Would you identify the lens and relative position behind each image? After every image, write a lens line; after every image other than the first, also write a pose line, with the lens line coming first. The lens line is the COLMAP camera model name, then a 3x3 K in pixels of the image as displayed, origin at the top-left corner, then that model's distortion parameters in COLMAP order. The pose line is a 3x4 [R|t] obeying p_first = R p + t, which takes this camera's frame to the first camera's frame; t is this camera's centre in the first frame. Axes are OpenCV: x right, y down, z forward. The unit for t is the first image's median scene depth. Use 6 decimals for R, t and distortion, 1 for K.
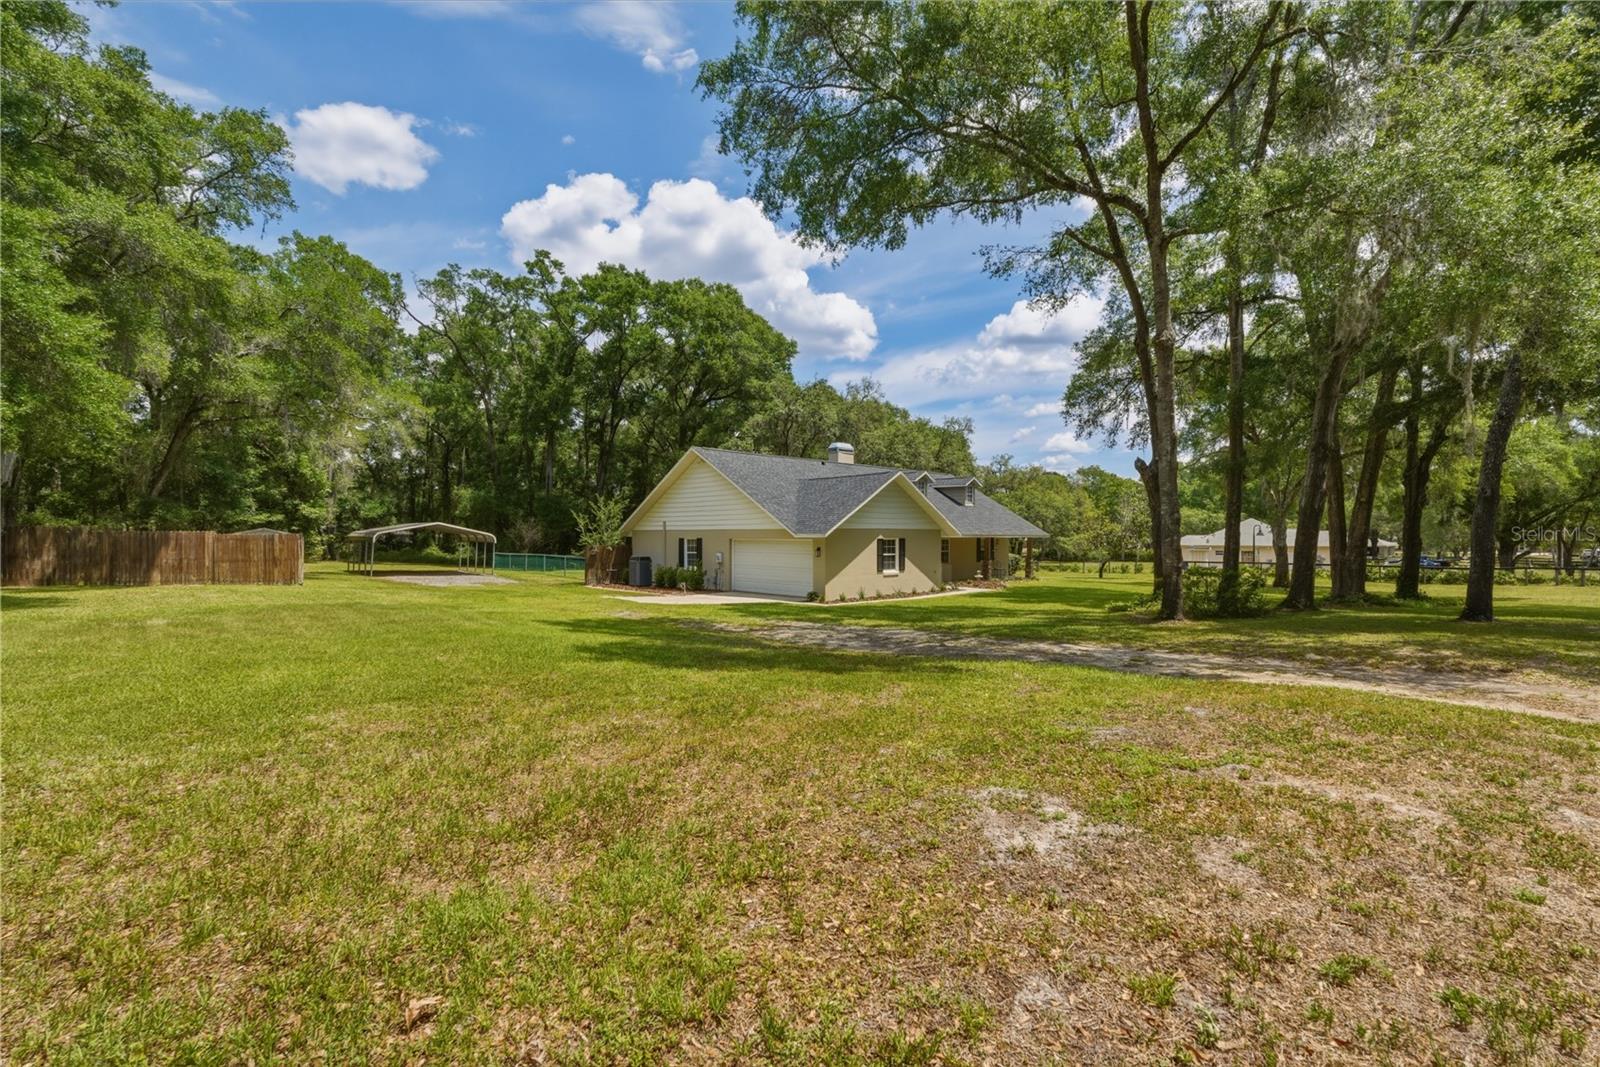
lens RADIAL K [[731.4, 0, 802.9], [0, 731.4, 546.9], [0, 0, 1]] dist [-0.000711, 0.000318]
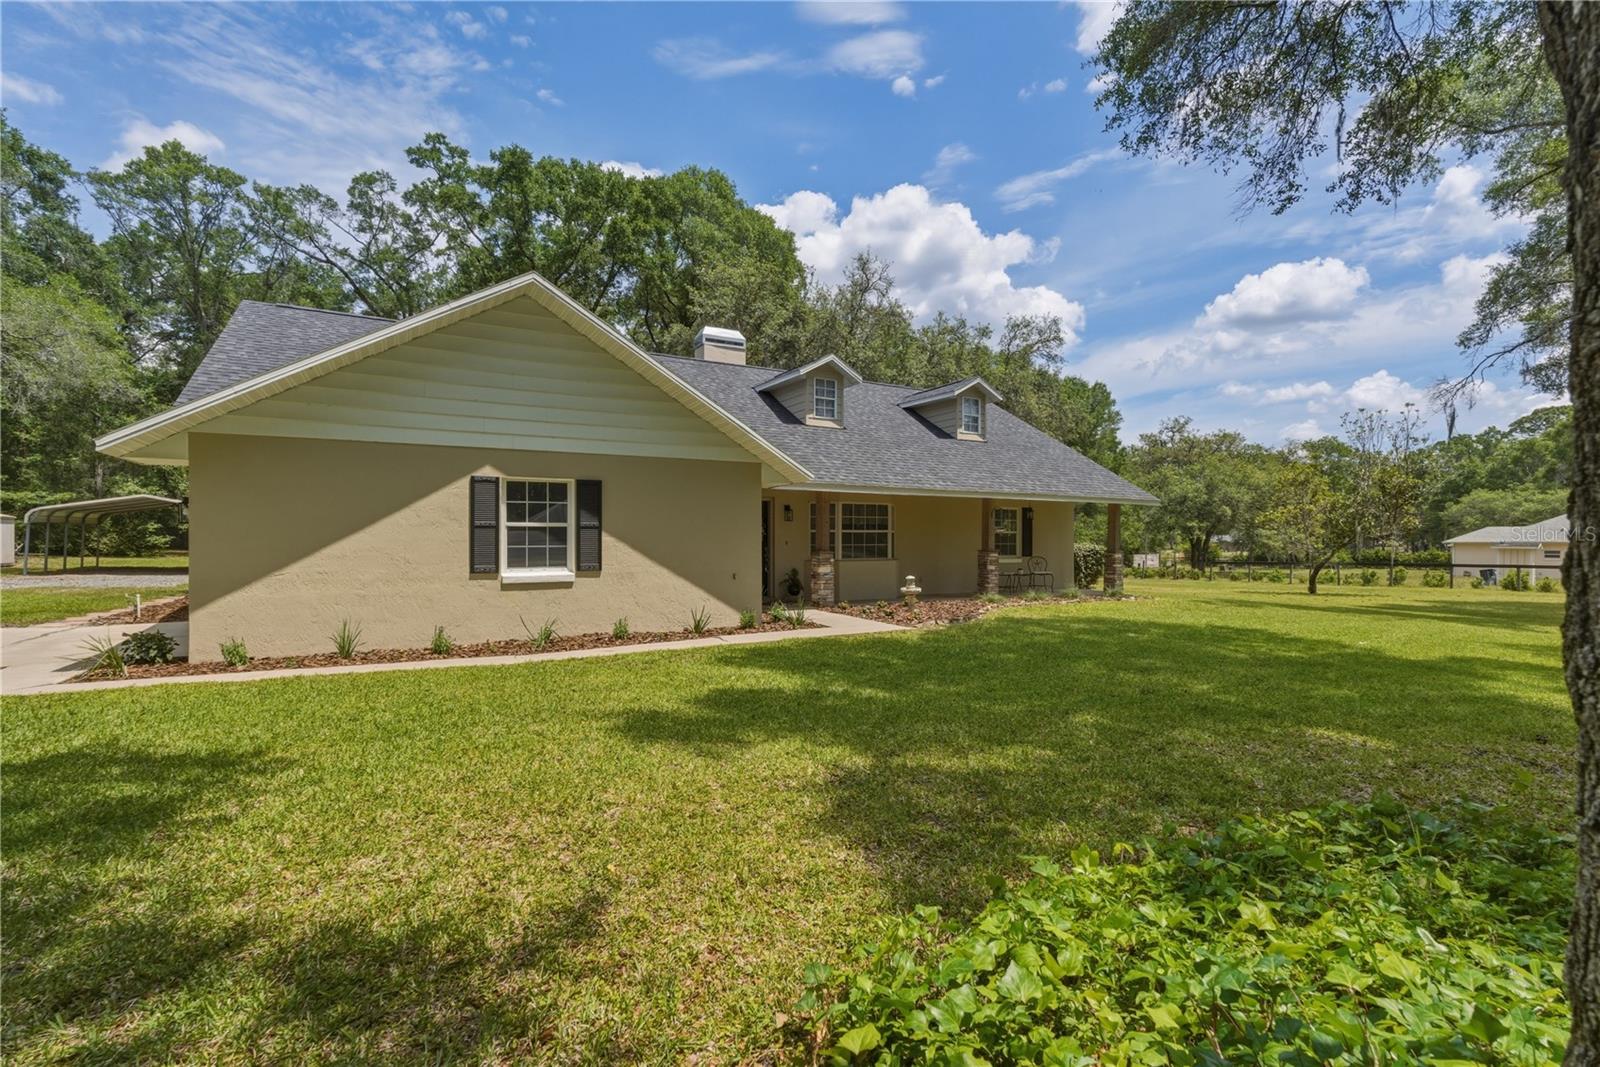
lens RADIAL K [[731.4, 0, 802.9], [0, 731.4, 546.9], [0, 0, 1]] dist [-0.000711, 0.000318]
pose [[0.967156, 0.000434, -0.254182, 0.244441], [-0.002440, 0.999968, -0.007578, 0.017400], [0.254170, 0.007949, 0.967127, 0.513676]]
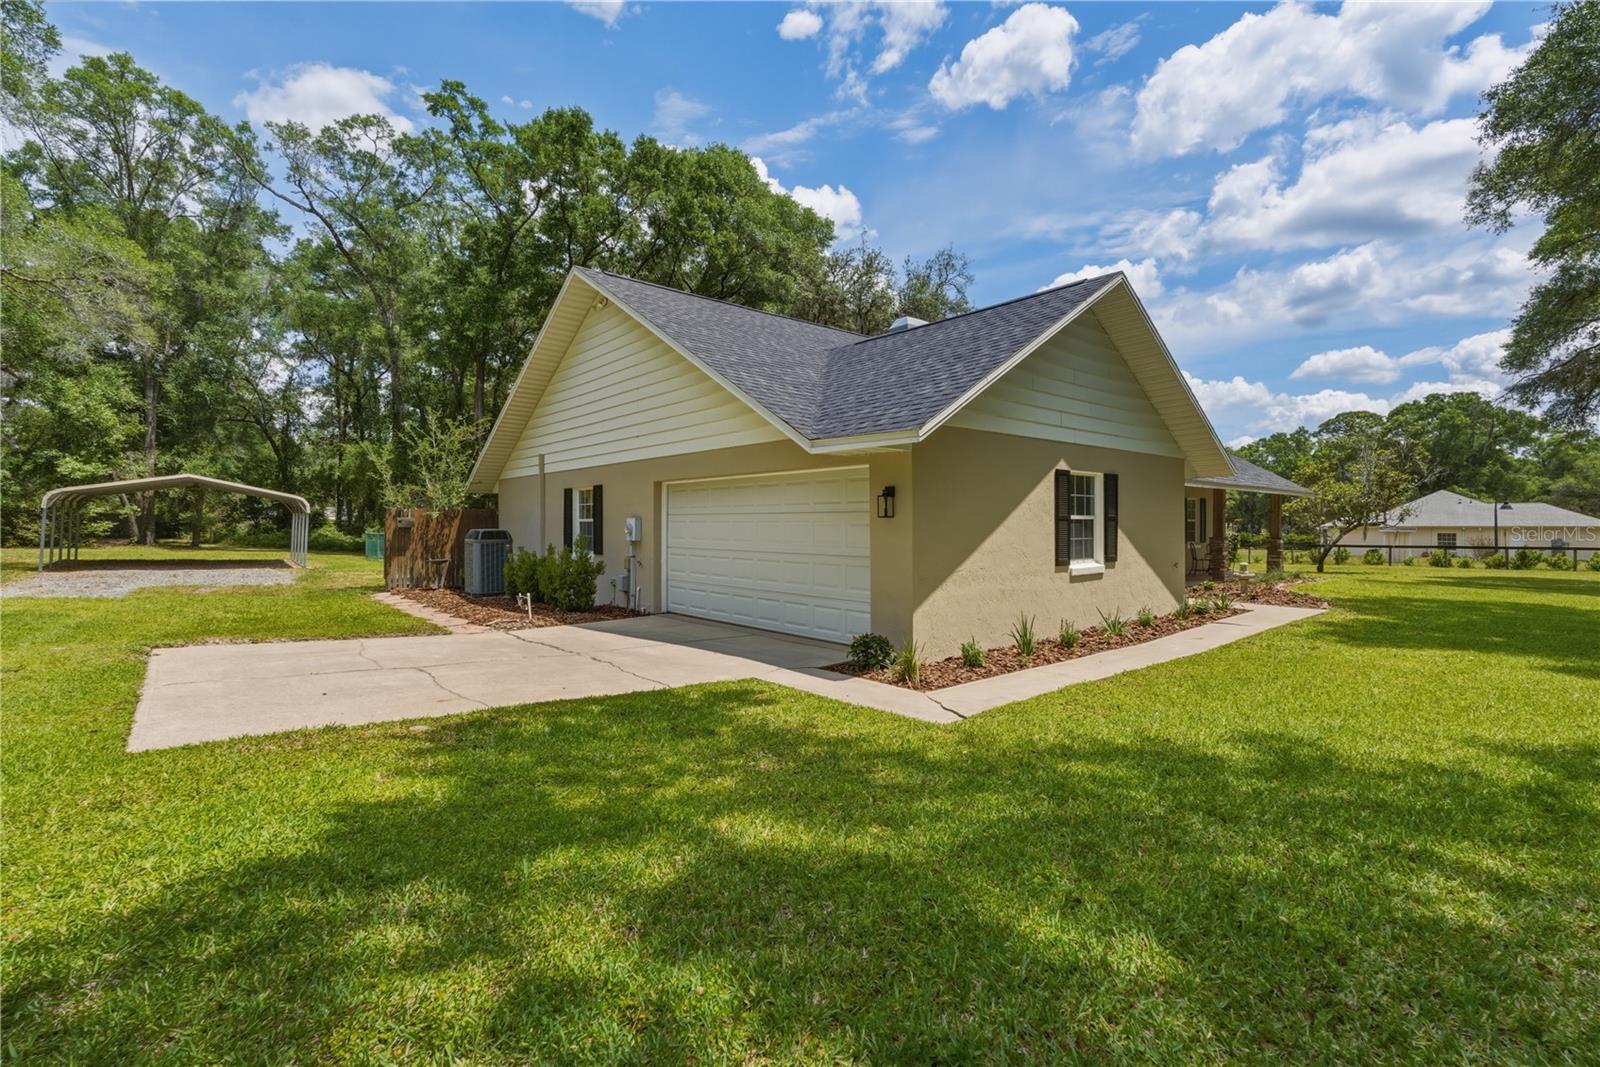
lens RADIAL K [[729.5, 0, 800.0], [0, 729.5, 533.5], [0, 0, 1]] dist [0.001504, 0.000322]
pose [[0.998035, -0.002005, -0.062626, 0.002493], [0.001778, 0.999992, -0.003672, 0.014419], [0.062633, 0.003554, 0.998030, 0.470618]]
